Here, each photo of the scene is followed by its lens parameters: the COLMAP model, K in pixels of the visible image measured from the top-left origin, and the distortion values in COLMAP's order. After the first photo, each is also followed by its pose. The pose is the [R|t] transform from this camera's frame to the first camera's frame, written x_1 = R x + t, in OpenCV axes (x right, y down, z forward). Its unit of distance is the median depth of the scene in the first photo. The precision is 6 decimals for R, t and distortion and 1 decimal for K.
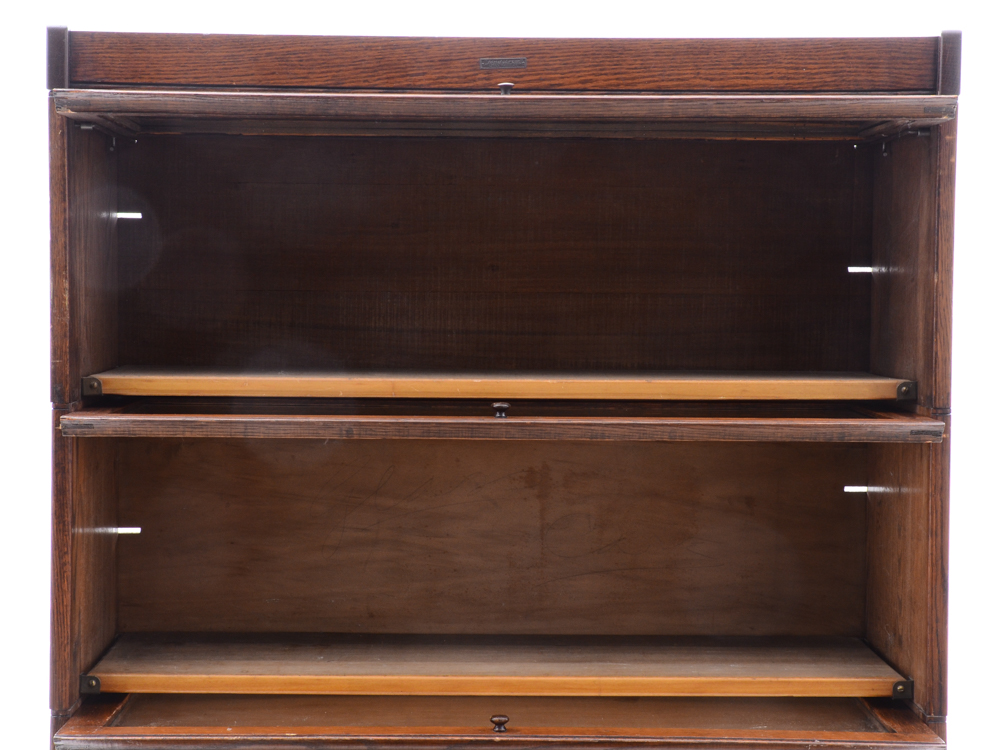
lens RADIAL K [[1670.0, 0, 452.8], [0, 1670.0, 375.9], [0, 0, 1]] dist [0.202083, 0.057659]
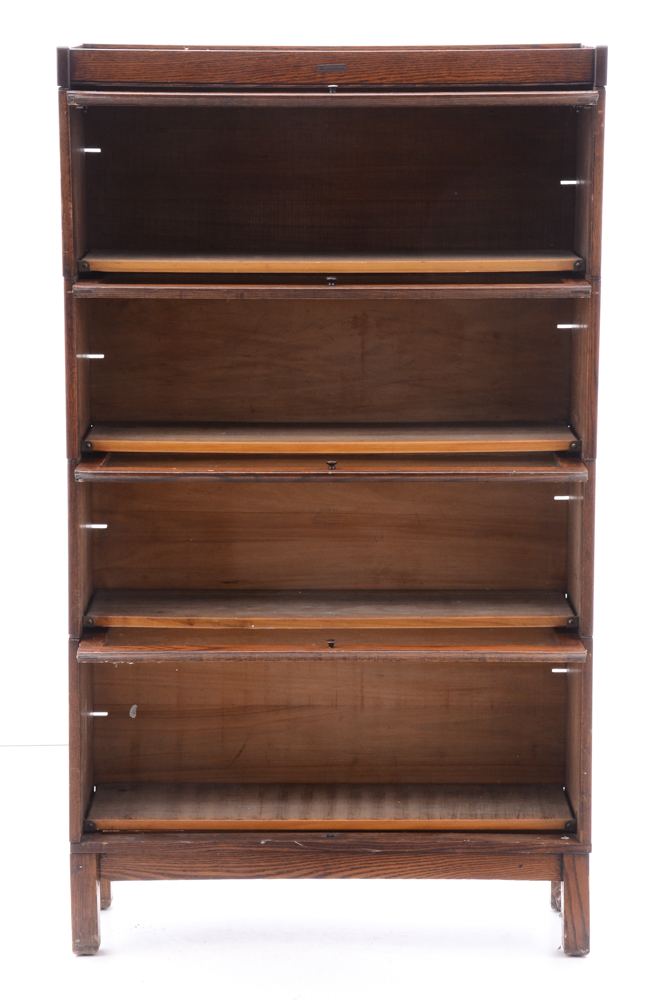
lens RADIAL K [[2406.3, 0, 325.0], [0, 2406.3, 500.0], [0, 0, 1]] dist [0.362572, -0.129995]
pose [[0.999980, -0.006328, 0.000767, 0.018324], [0.006169, 0.991063, 0.133250, -0.082518], [-0.001603, -0.133243, 0.991082, -1.395055]]
